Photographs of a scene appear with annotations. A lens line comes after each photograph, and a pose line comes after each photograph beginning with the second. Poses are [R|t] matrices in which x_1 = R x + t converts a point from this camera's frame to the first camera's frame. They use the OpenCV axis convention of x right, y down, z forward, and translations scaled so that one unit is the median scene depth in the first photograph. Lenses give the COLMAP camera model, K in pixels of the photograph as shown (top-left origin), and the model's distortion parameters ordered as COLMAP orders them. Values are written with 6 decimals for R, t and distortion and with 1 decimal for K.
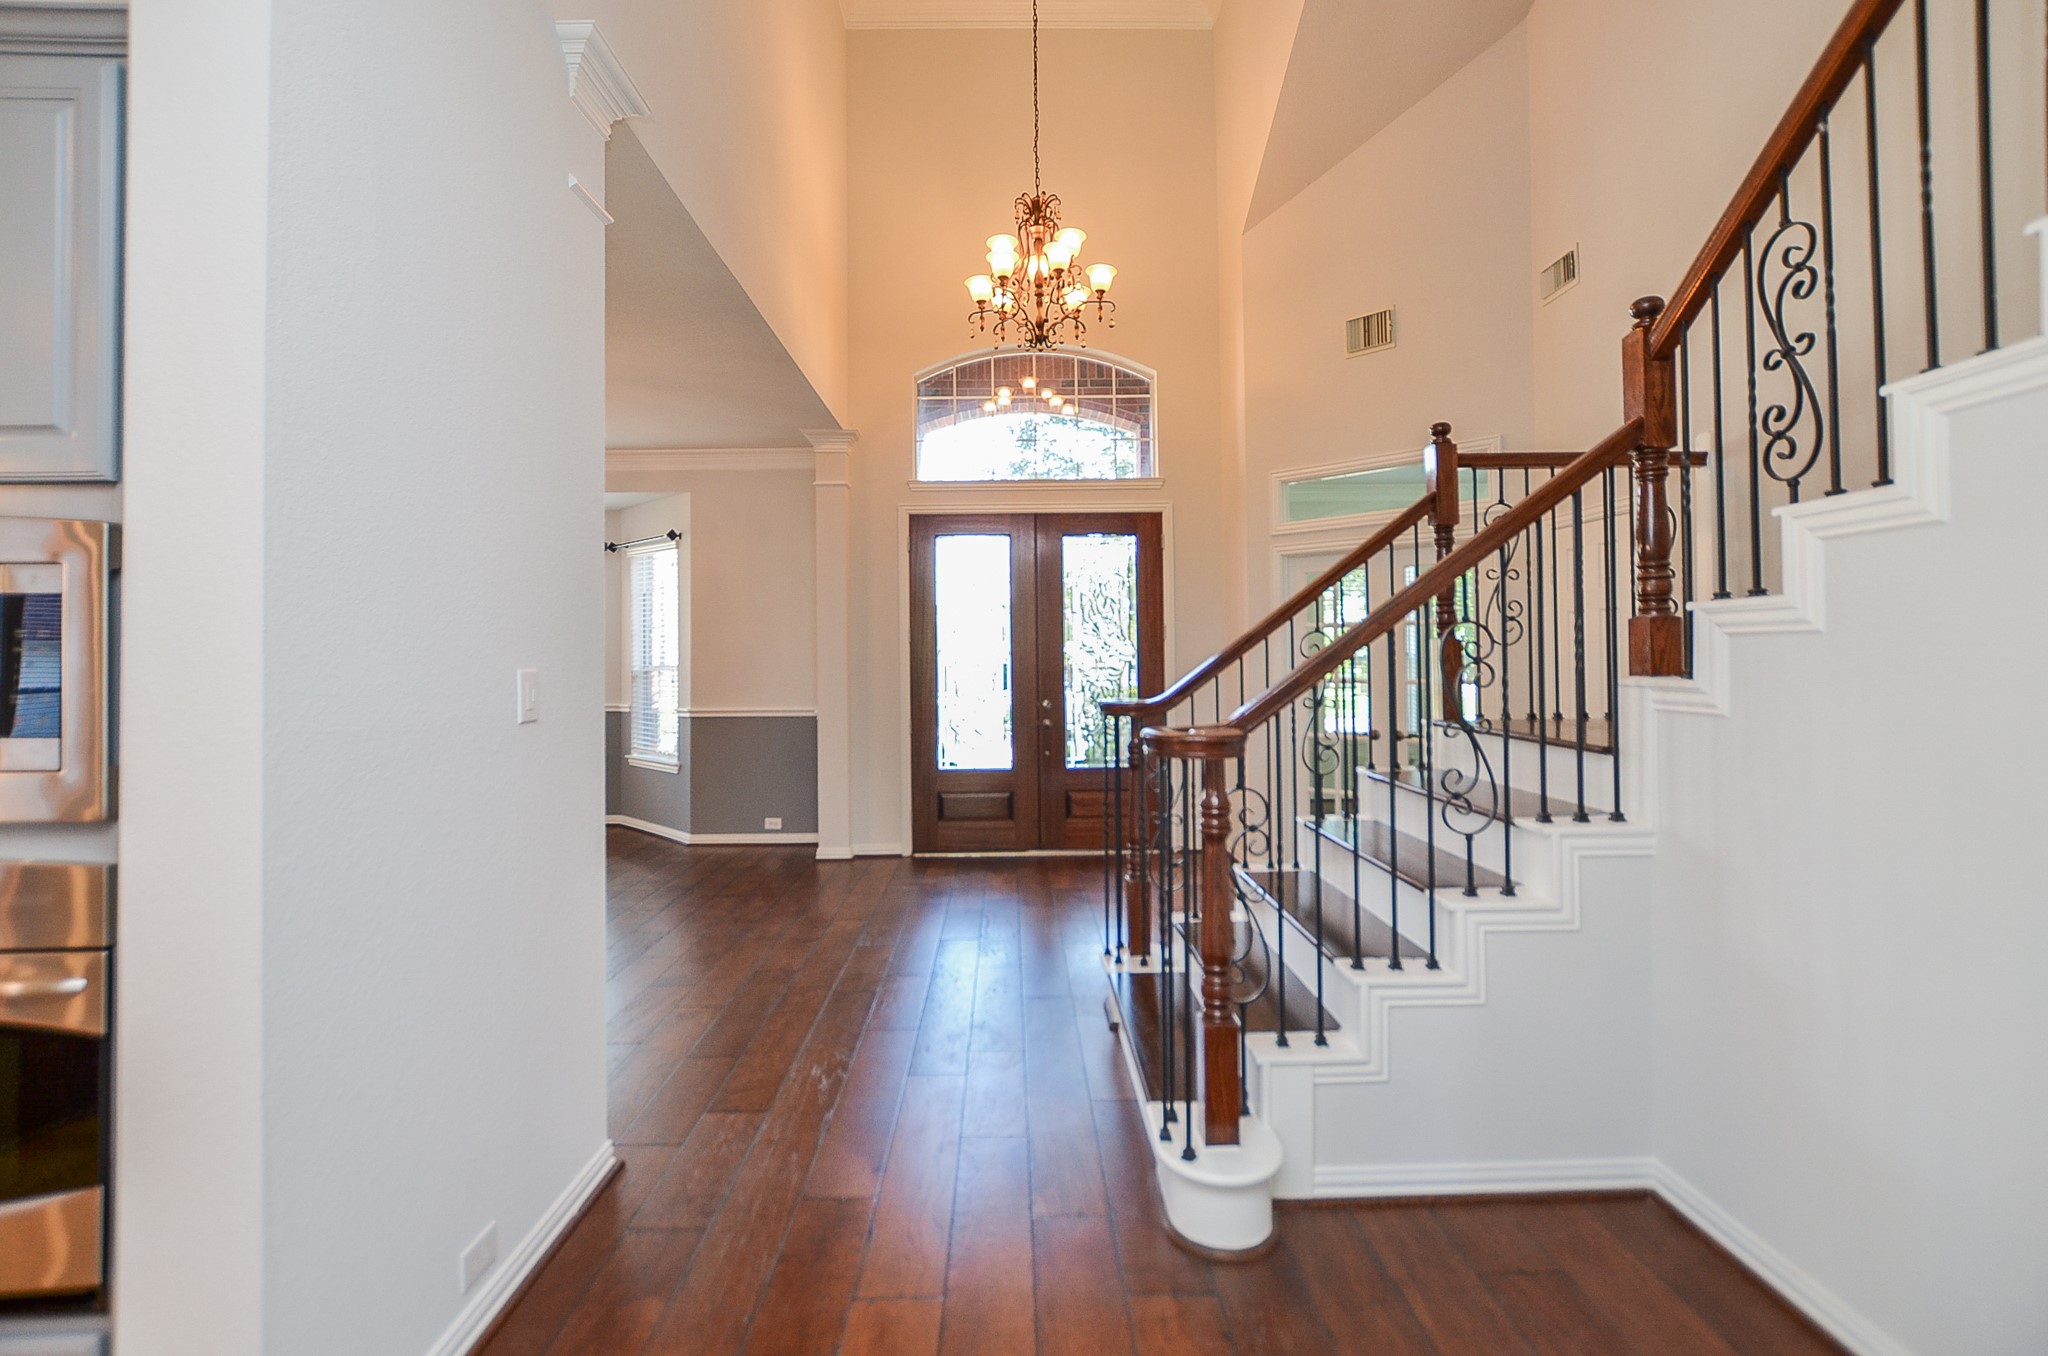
lens RADIAL K [[917.6, 0, 1024.4], [0, 917.6, 636.7], [0, 0, 1]] dist [-0.028686, 0.001238]
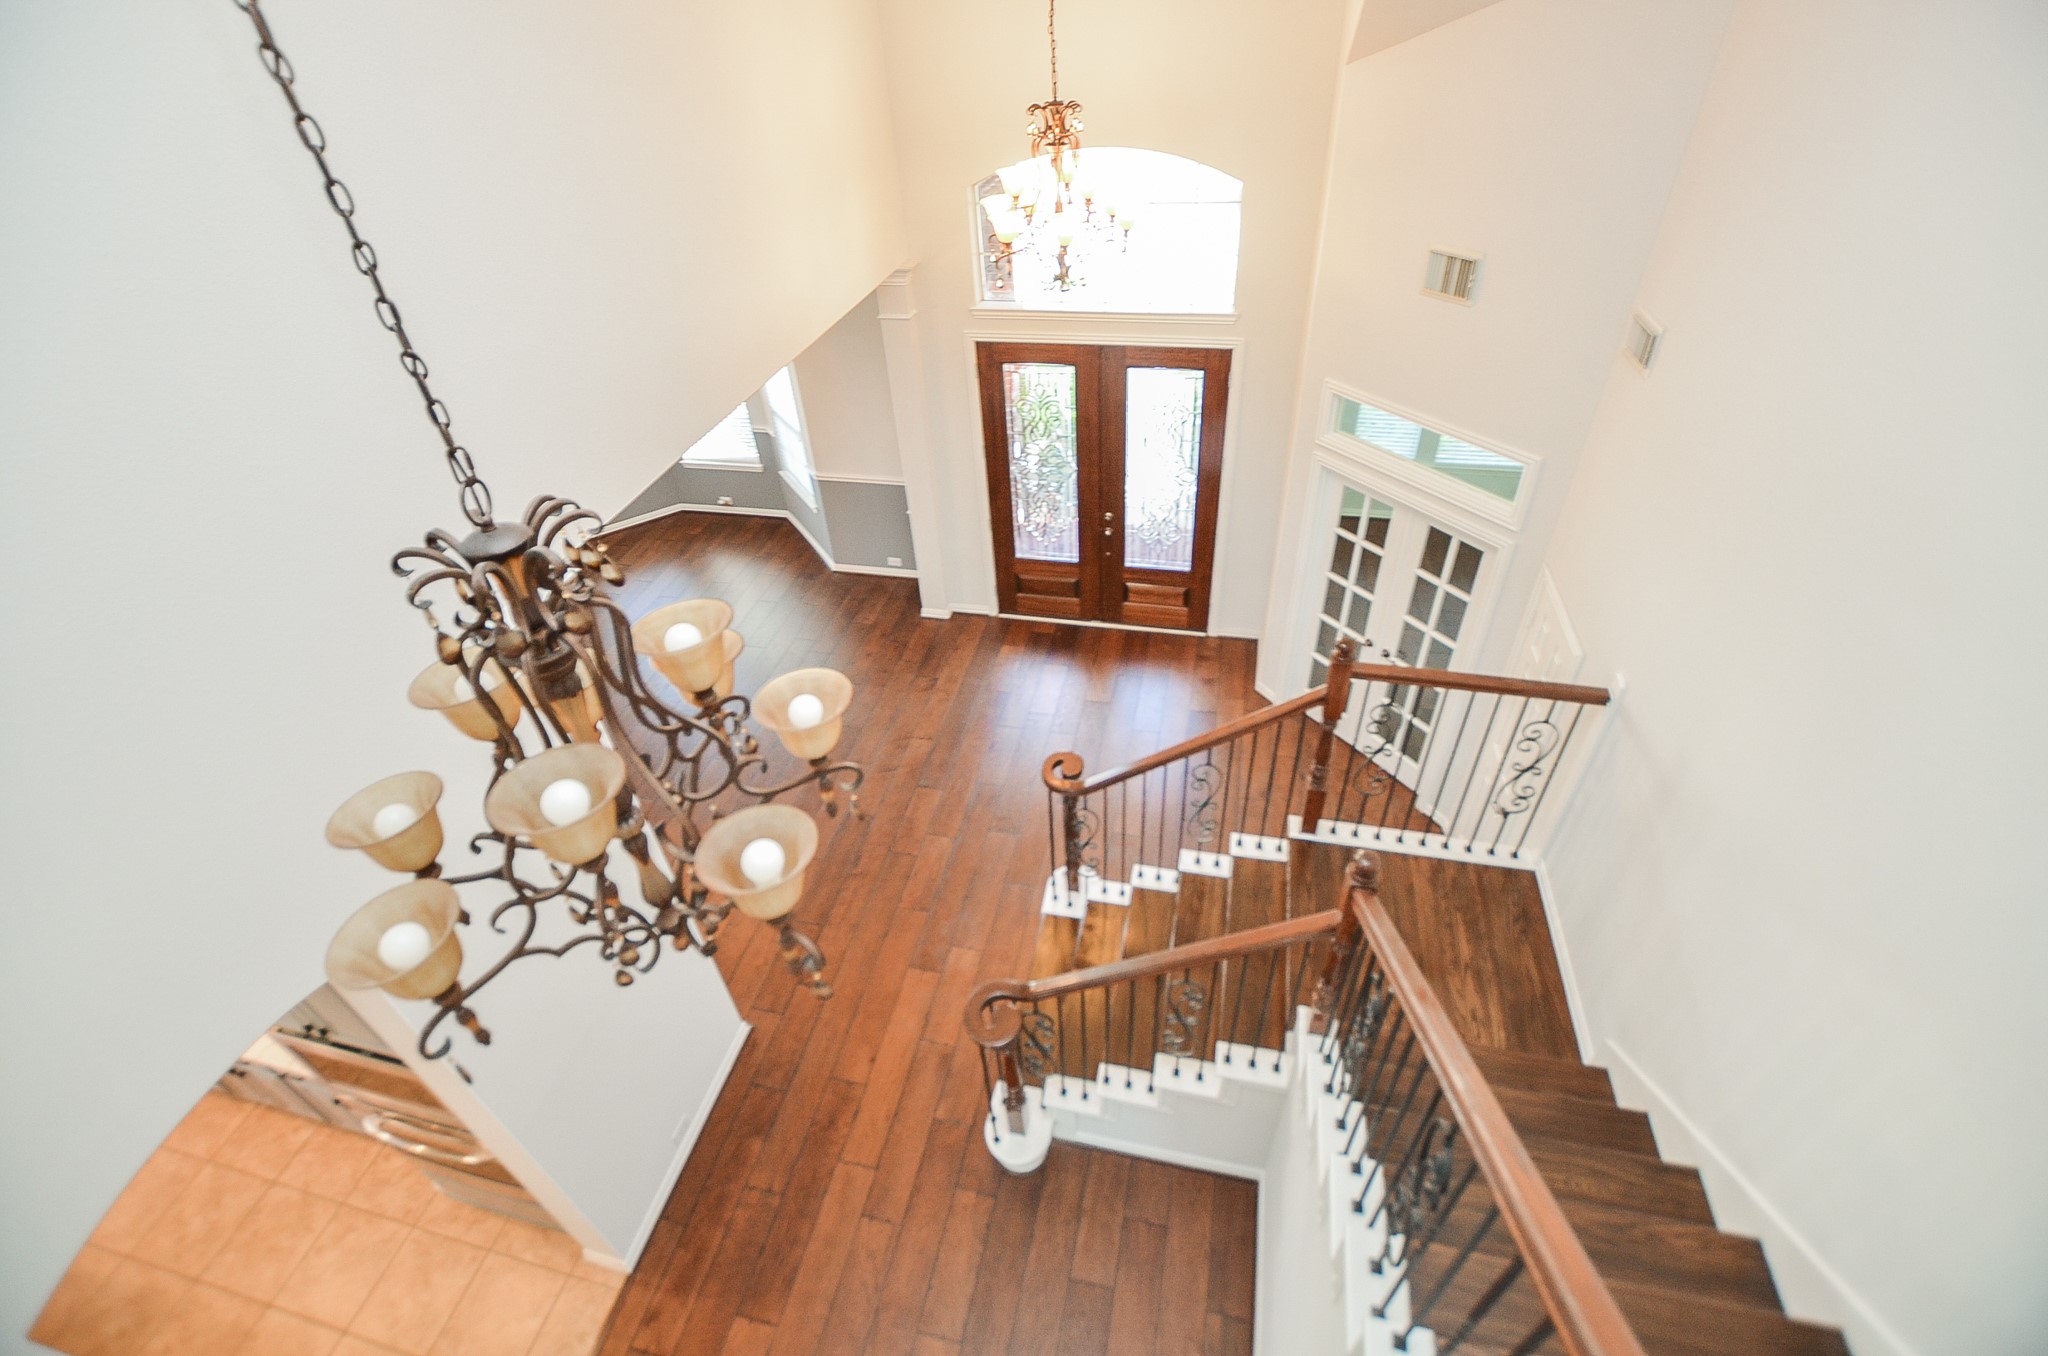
lens RADIAL K [[917.6, 0, 1024.4], [0, 917.6, 636.7], [0, 0, 1]] dist [-0.028686, 0.001238]
pose [[0.970628, 0.115557, -0.211014, 0.174807], [0.042686, 0.780459, 0.623749, -0.504441], [0.236766, -0.614436, 0.752603, 0.060215]]
